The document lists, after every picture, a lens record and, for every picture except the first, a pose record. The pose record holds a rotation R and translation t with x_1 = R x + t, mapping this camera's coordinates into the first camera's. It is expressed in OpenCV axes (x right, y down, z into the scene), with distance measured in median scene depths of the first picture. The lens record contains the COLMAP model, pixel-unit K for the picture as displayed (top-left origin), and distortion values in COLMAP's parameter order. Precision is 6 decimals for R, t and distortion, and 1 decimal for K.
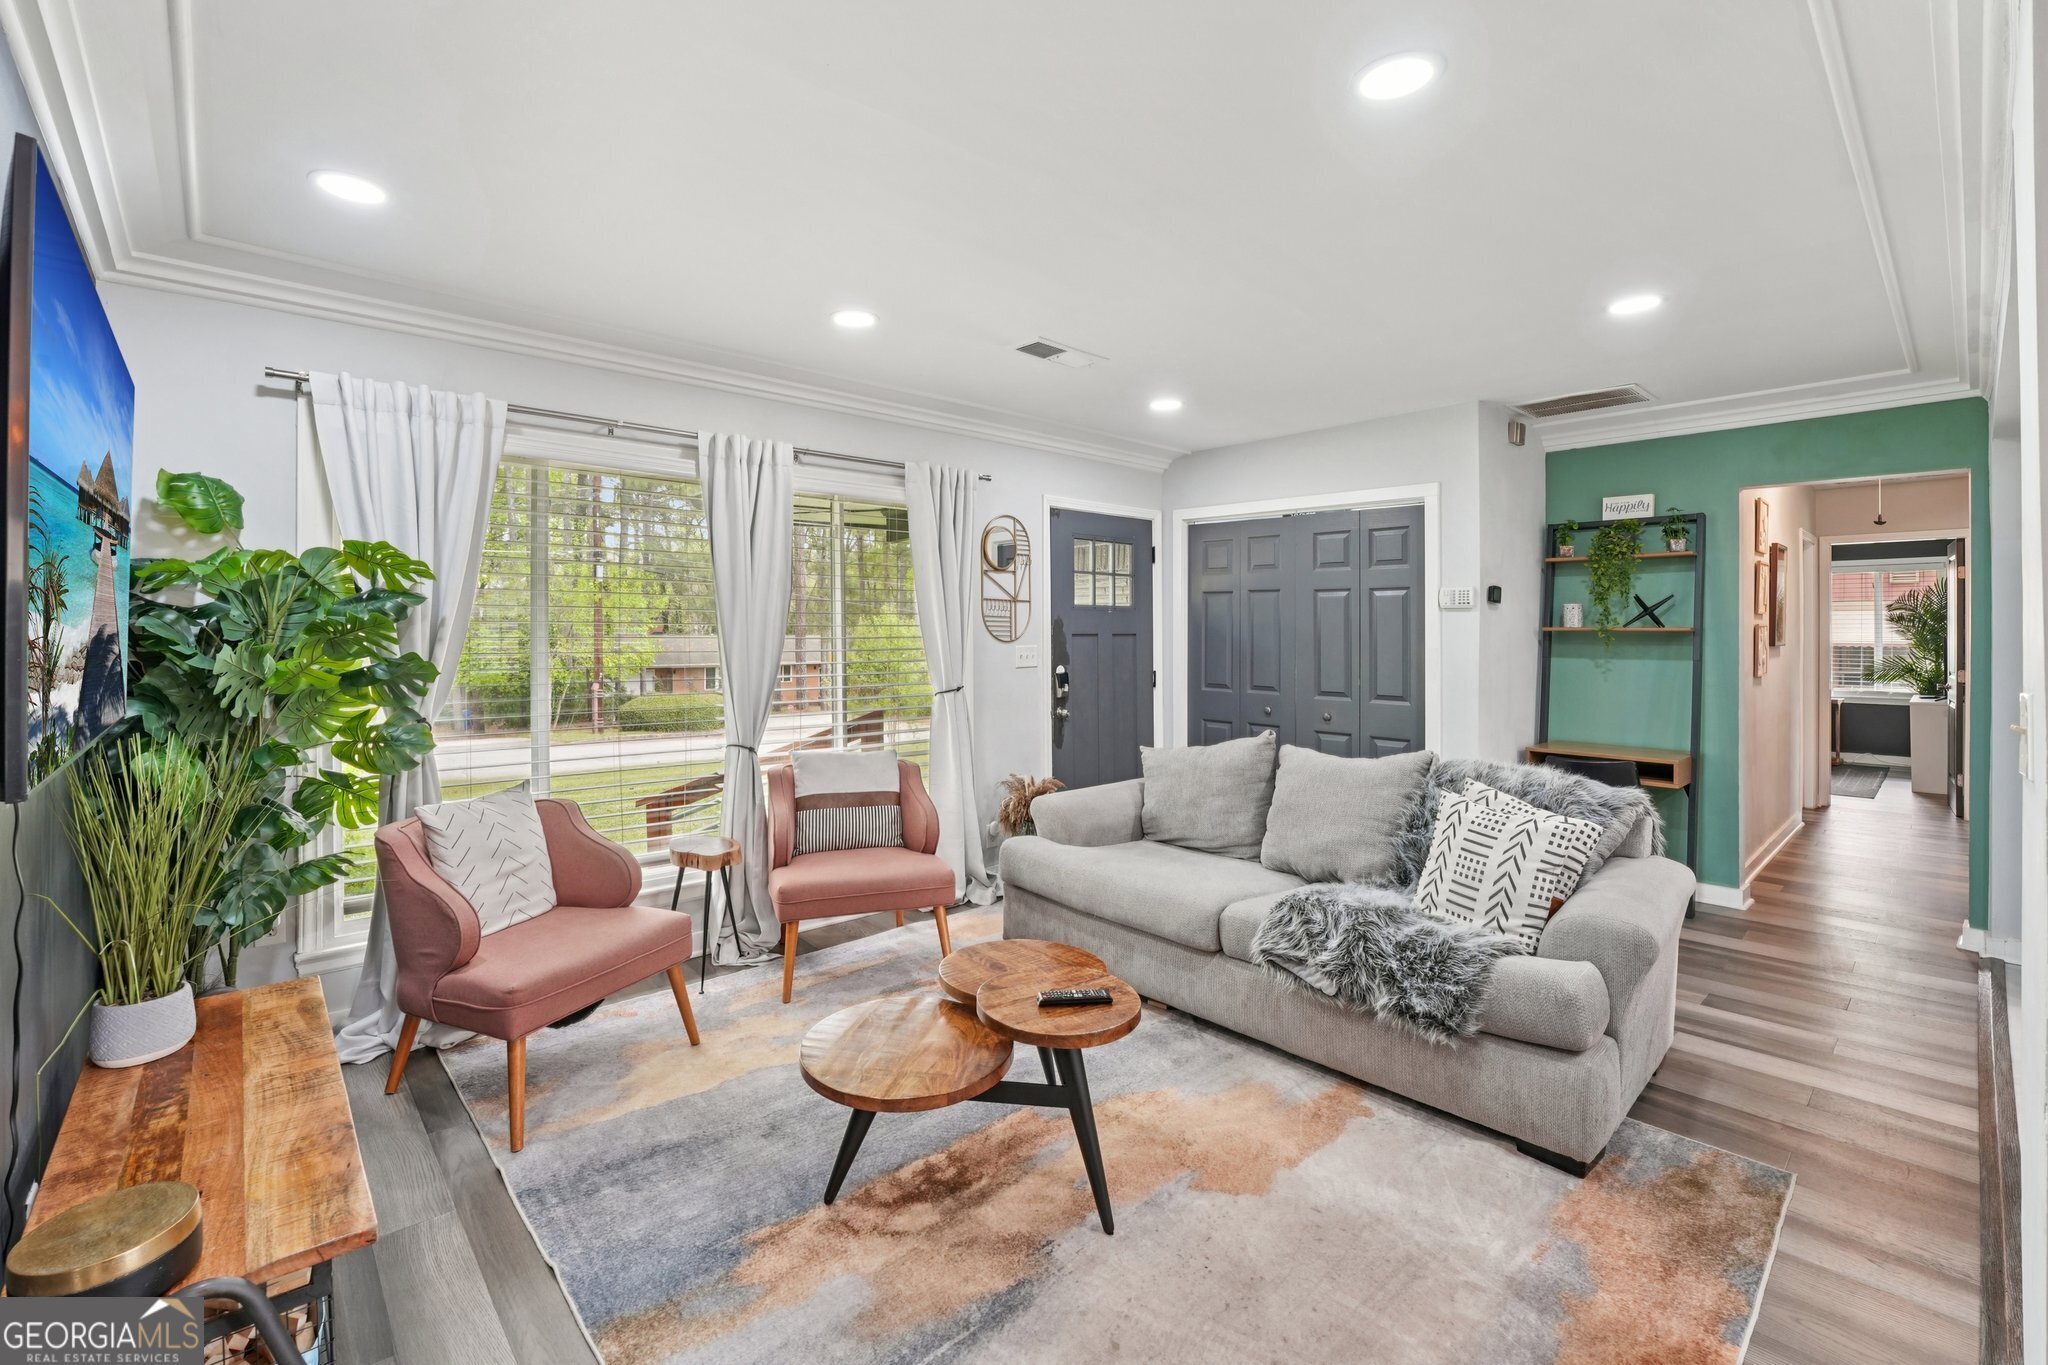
lens RADIAL K [[895.7, 0, 1013.5], [0, 895.7, 626.7], [0, 0, 1]] dist [-0.011456, 0.000168]
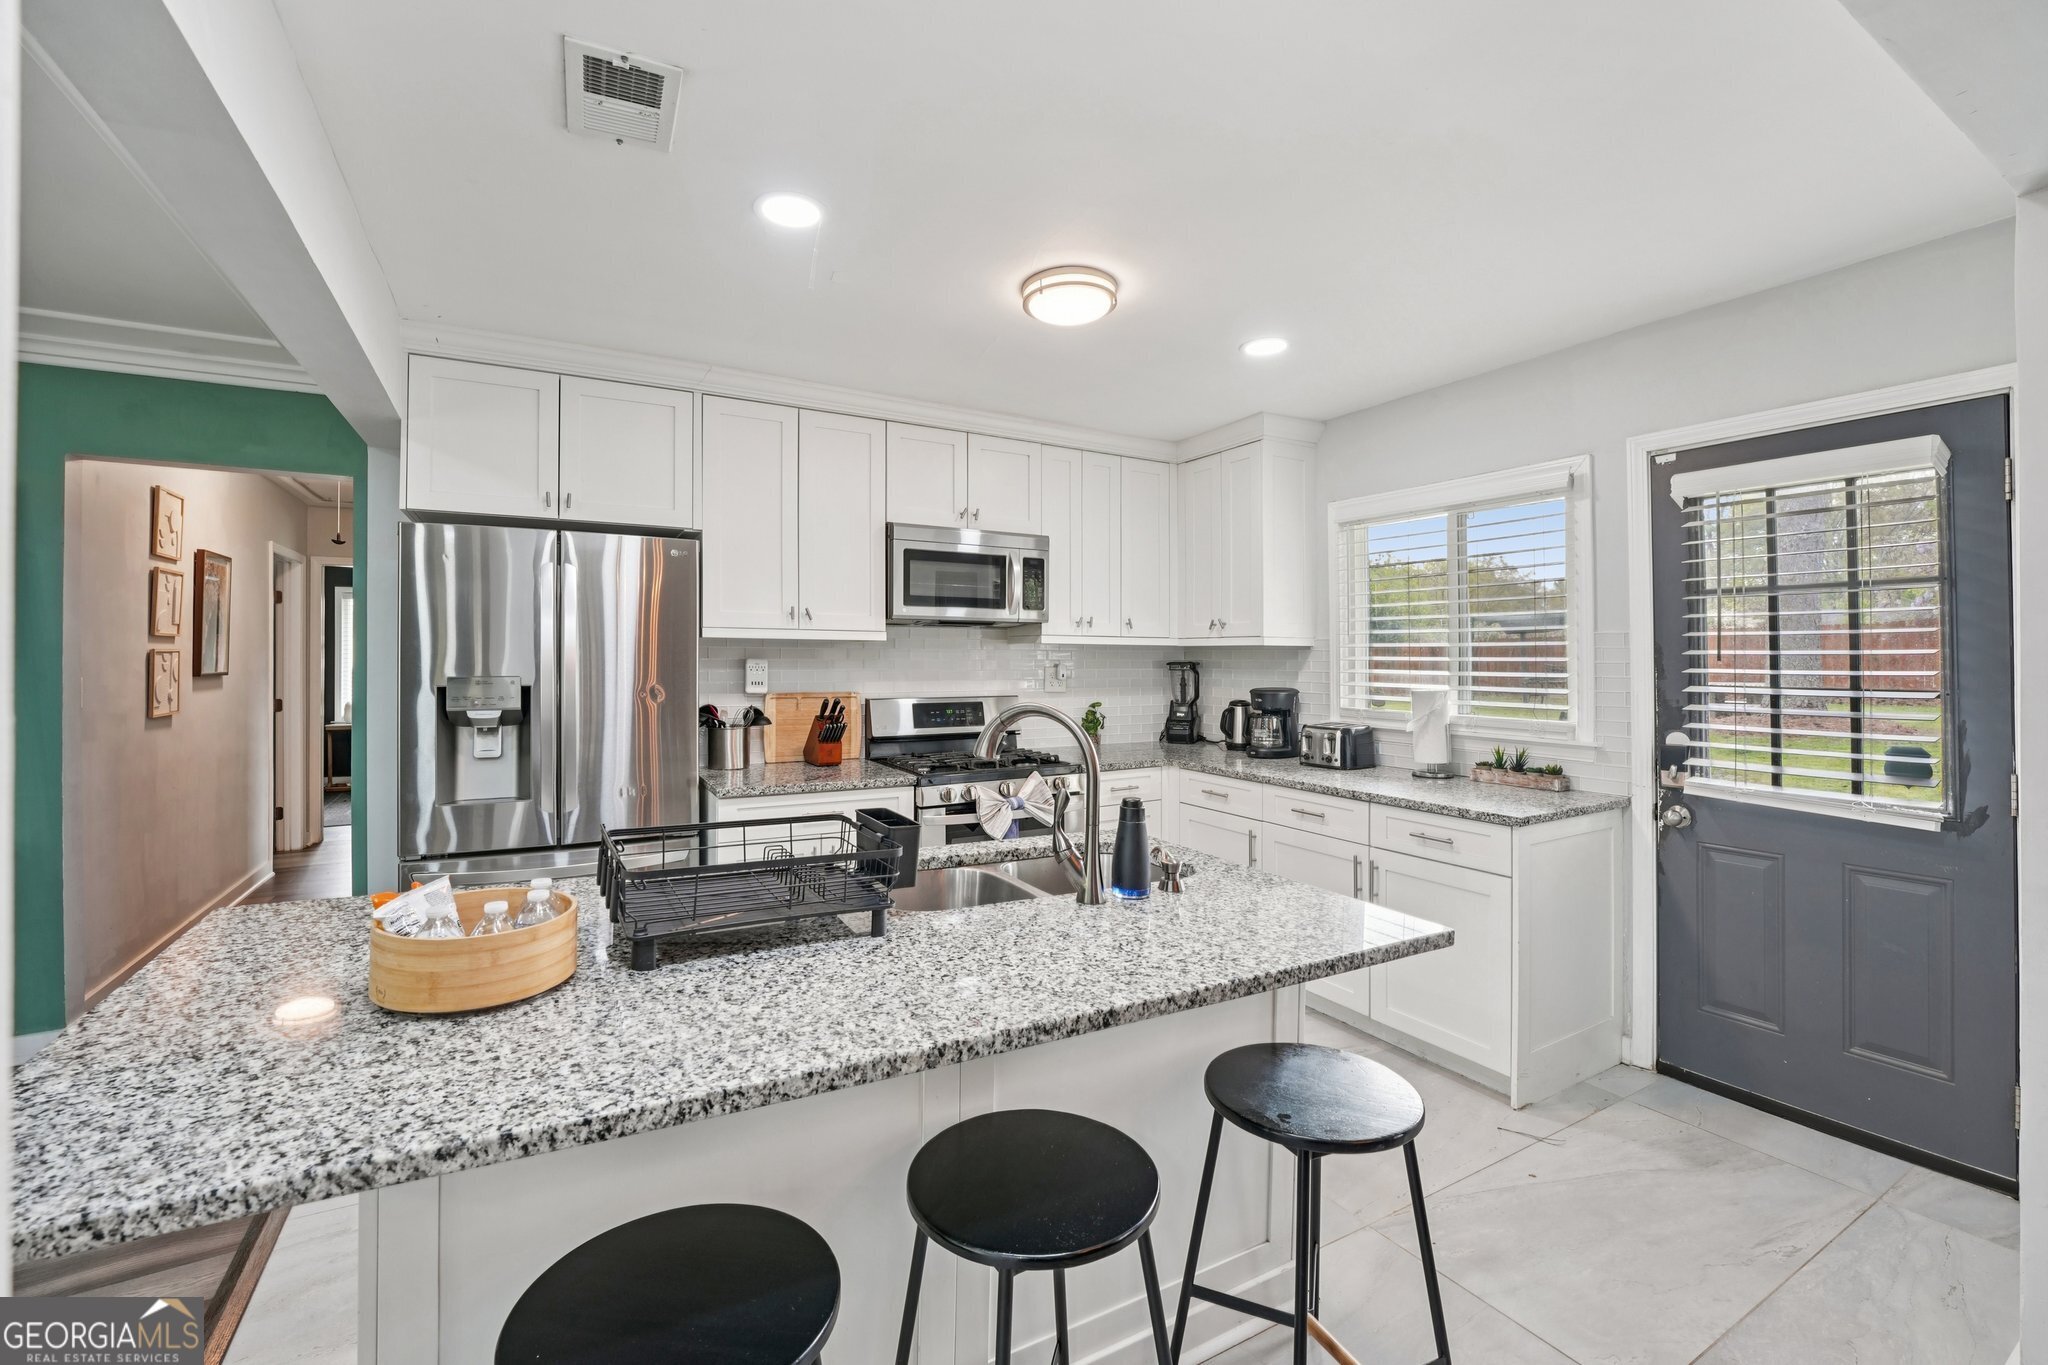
lens RADIAL K [[853.4, 0, 1017.1], [0, 853.4, 657.6], [0, 0, 1]] dist [-0.020069, 0.000125]
pose [[0.211535, -0.002642, 0.977367, 0.385755], [-0.005608, 0.999977, 0.003917, -0.002220], [-0.977354, -0.006309, 0.211515, 0.155404]]
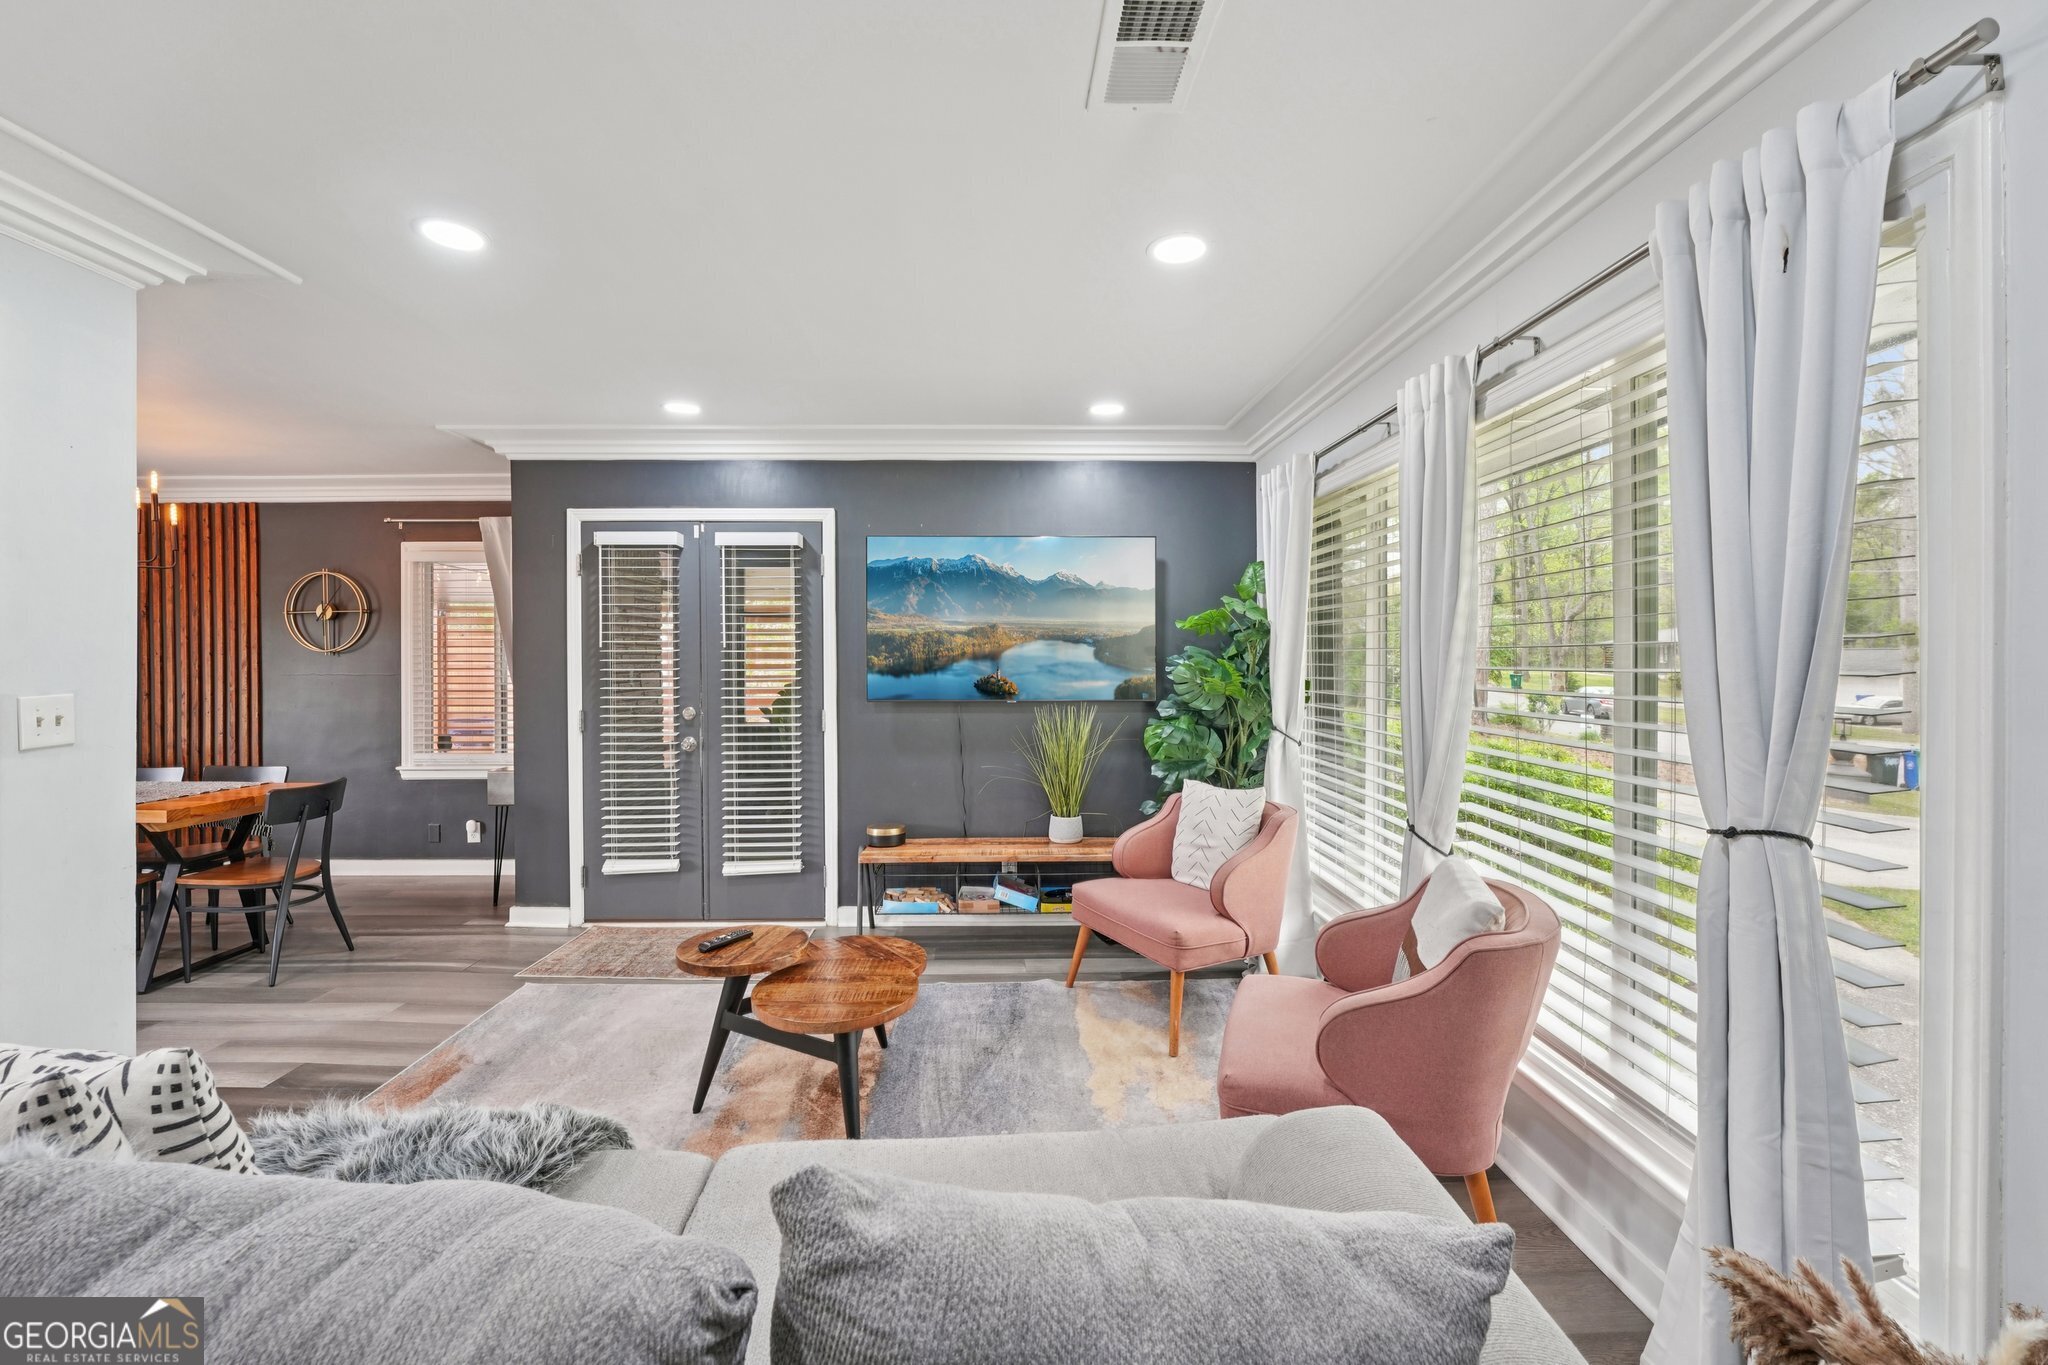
lens RADIAL K [[850.4, 0, 1009.6], [0, 850.4, 664.7], [0, 0, 1]] dist [-0.019669, -0.000217]
pose [[-0.644482, 0.001977, -0.764617, 0.402558], [0.001947, 0.999998, 0.000945, 0.005644], [0.764617, -0.000879, -0.644484, 1.144997]]
